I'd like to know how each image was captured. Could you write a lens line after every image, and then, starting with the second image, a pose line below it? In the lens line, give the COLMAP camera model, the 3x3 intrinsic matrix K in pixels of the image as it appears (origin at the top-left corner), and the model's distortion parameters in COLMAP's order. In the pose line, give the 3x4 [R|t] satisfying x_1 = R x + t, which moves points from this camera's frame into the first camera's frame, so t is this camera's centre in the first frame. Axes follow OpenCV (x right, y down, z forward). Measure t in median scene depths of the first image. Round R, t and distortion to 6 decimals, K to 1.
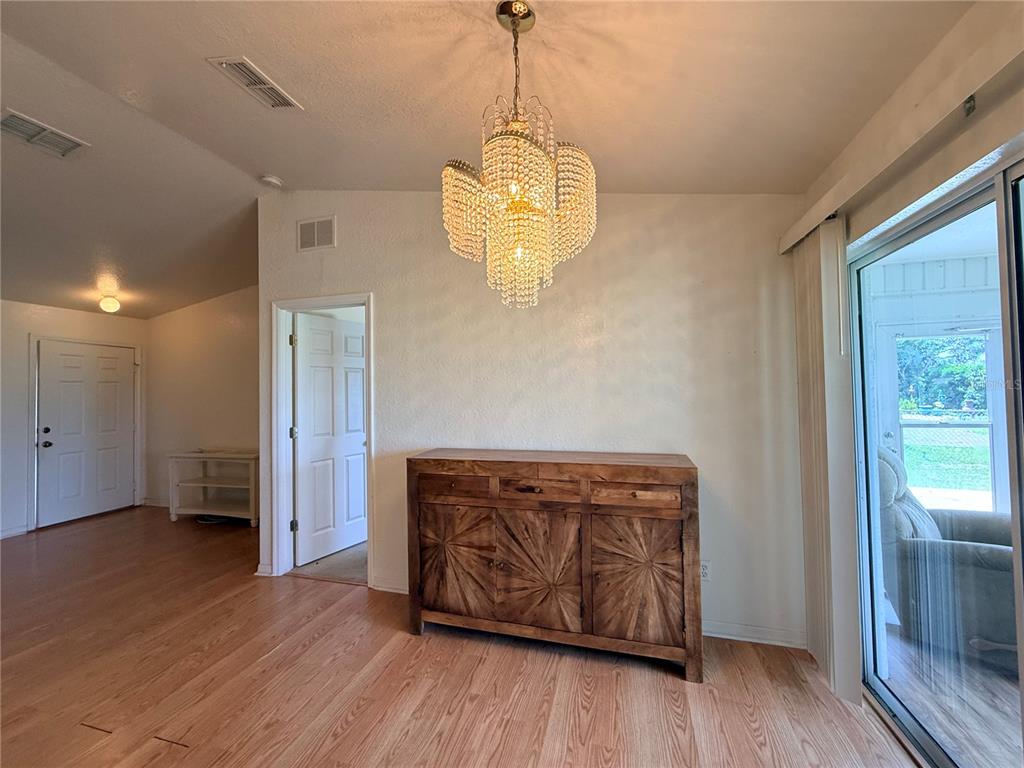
lens RADIAL K [[410.3, 0, 509.8], [0, 410.3, 379.2], [0, 0, 1]] dist [-0.001189, 0.001257]
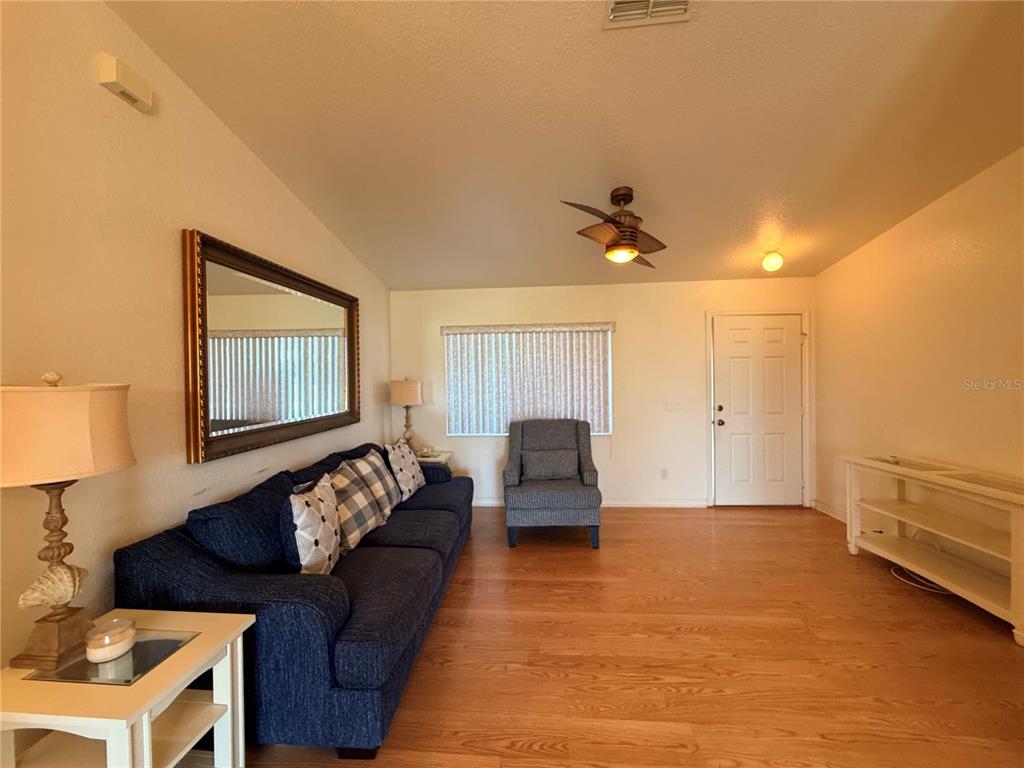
lens RADIAL K [[410.3, 0, 509.2], [0, 410.3, 382.8], [0, 0, 1]] dist [-0.001189, 0.001257]
pose [[0.196431, 0.030055, -0.980057, -0.252888], [0.037626, 0.998563, 0.038164, 0.007204], [0.979796, -0.044372, 0.195018, 0.297037]]
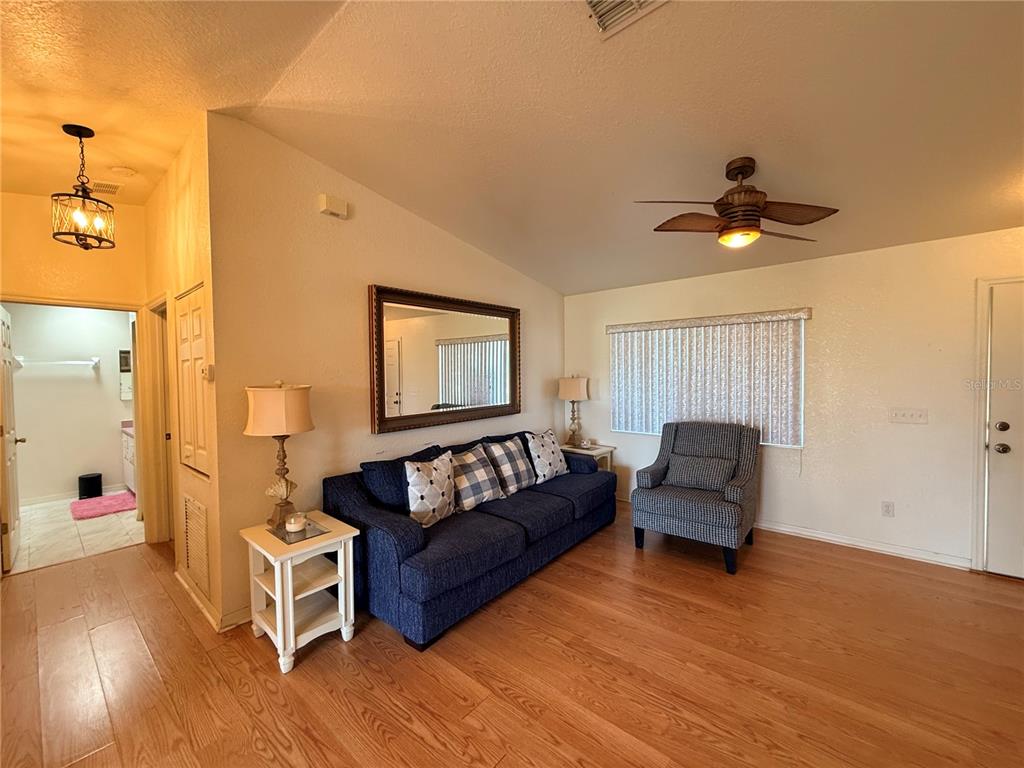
lens RADIAL K [[410.3, 0, 512.3], [0, 410.3, 382.3], [0, 0, 1]] dist [-0.001189, 0.001257]
pose [[-0.411388, 0.050490, -0.910061, -0.221137], [0.046390, 0.998330, 0.034417, -0.001491], [0.910279, -0.028059, -0.413044, 0.530539]]
